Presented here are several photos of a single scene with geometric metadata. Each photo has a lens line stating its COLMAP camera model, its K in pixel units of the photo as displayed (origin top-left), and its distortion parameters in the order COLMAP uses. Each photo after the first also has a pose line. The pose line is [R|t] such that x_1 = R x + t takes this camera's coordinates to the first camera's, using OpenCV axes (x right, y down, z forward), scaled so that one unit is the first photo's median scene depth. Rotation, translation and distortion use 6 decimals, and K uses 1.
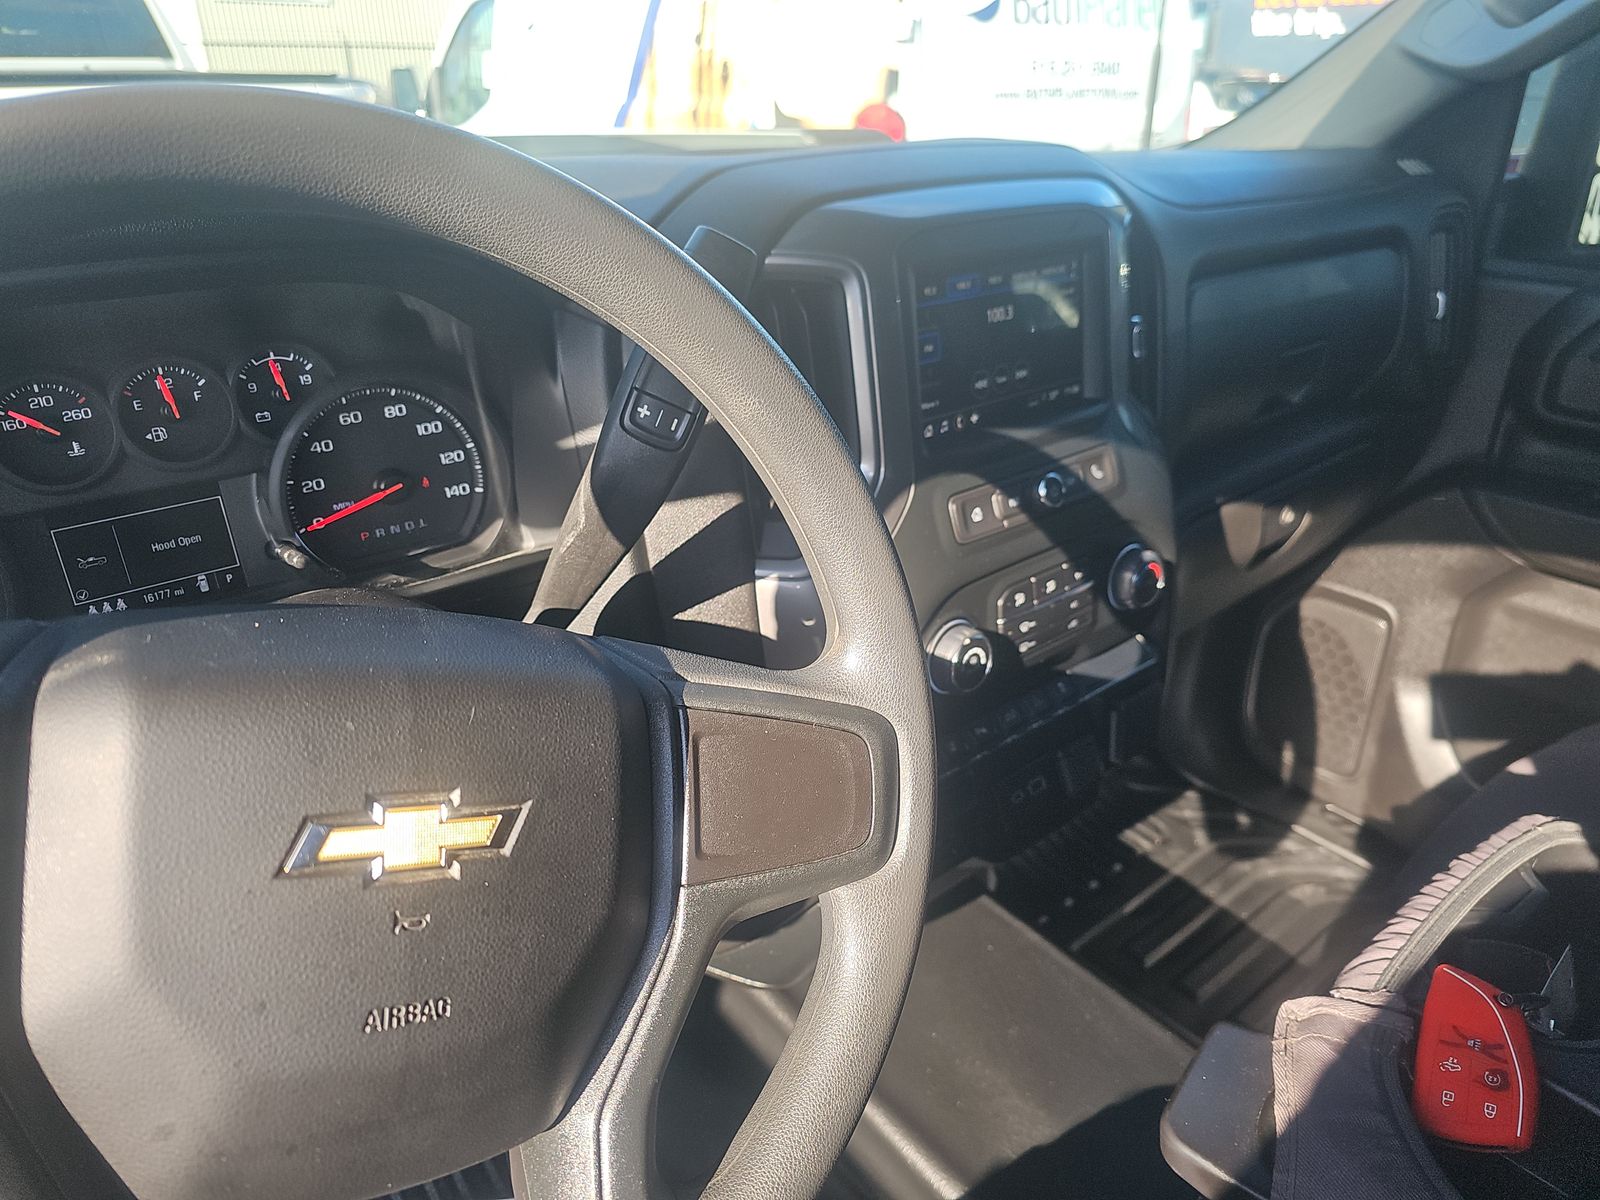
lens RADIAL K [[1037.0, 0, 800.0], [0, 1037.0, 600.0], [0, 0, 1]] dist [0.033634, -0.059331]
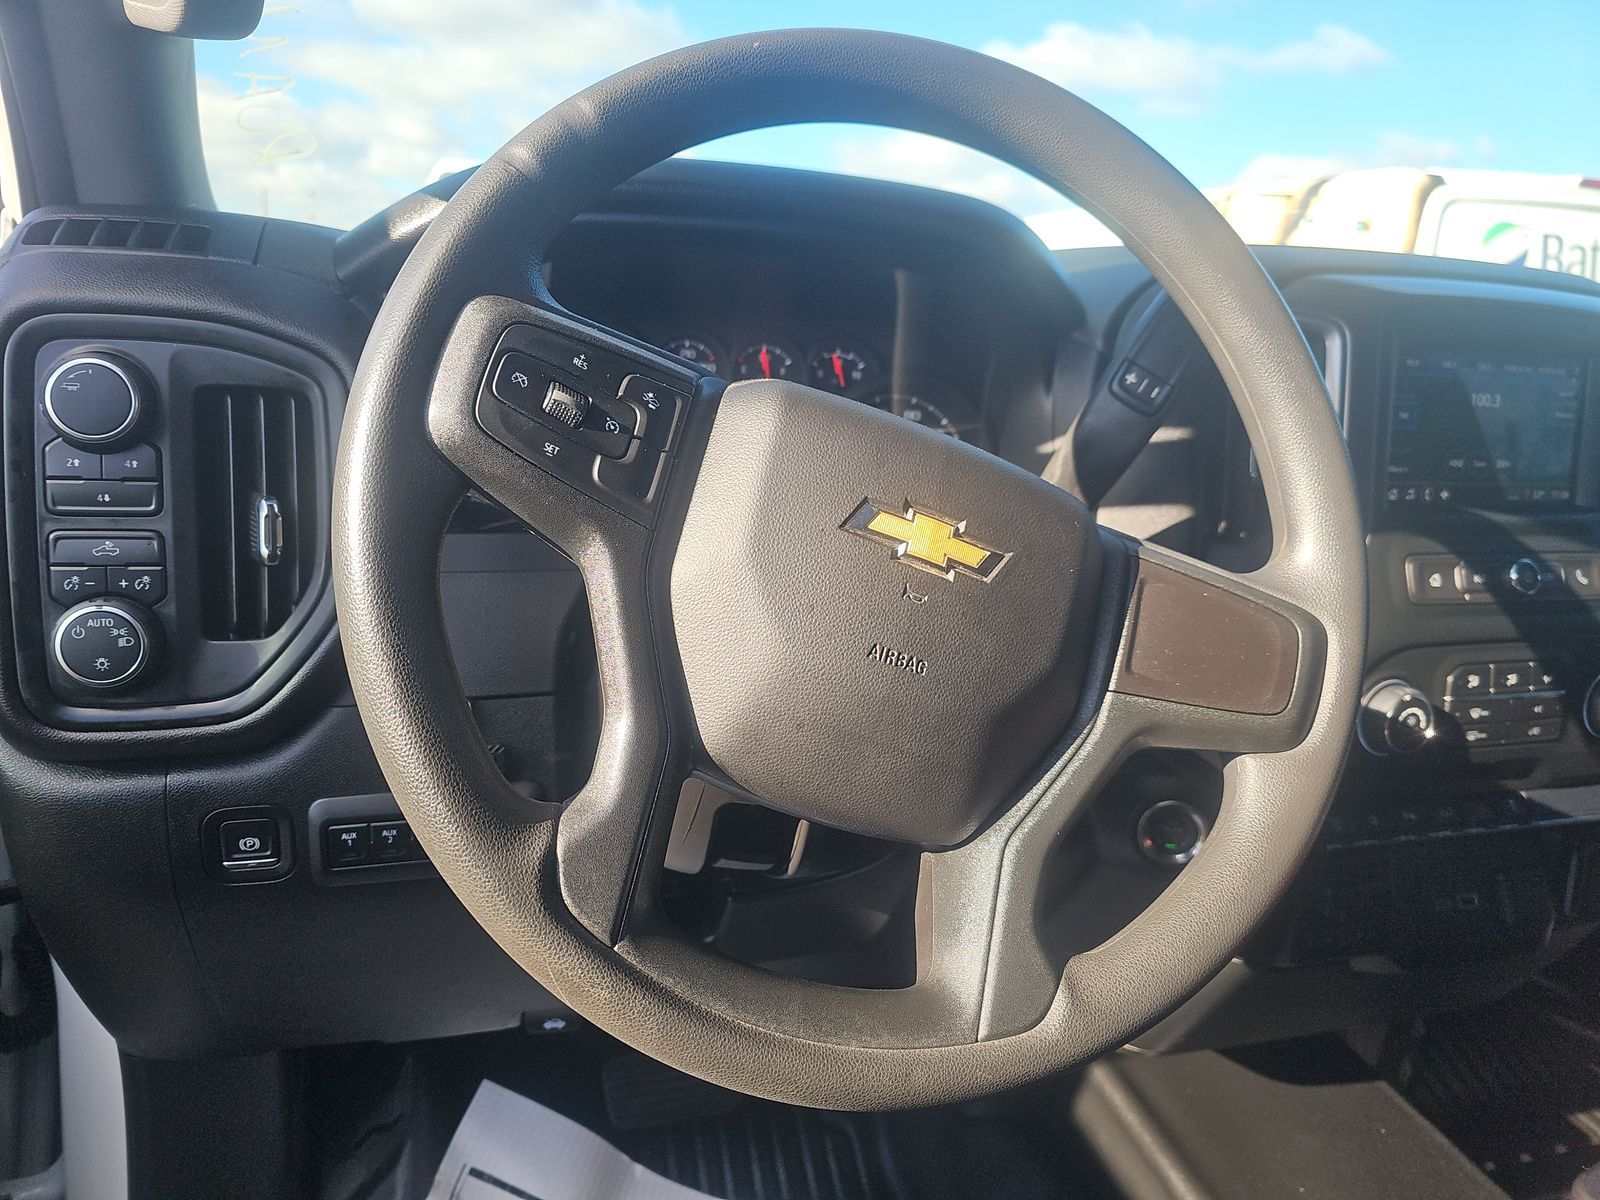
lens RADIAL K [[1037.0, 0, 800.0], [0, 1037.0, 600.0], [0, 0, 1]] dist [0.033634, -0.059331]
pose [[0.910122, 0.157059, -0.383418, 0.001510], [-0.236086, 0.957034, -0.168372, 0.252746], [0.340500, 0.243759, 0.908098, -0.113916]]
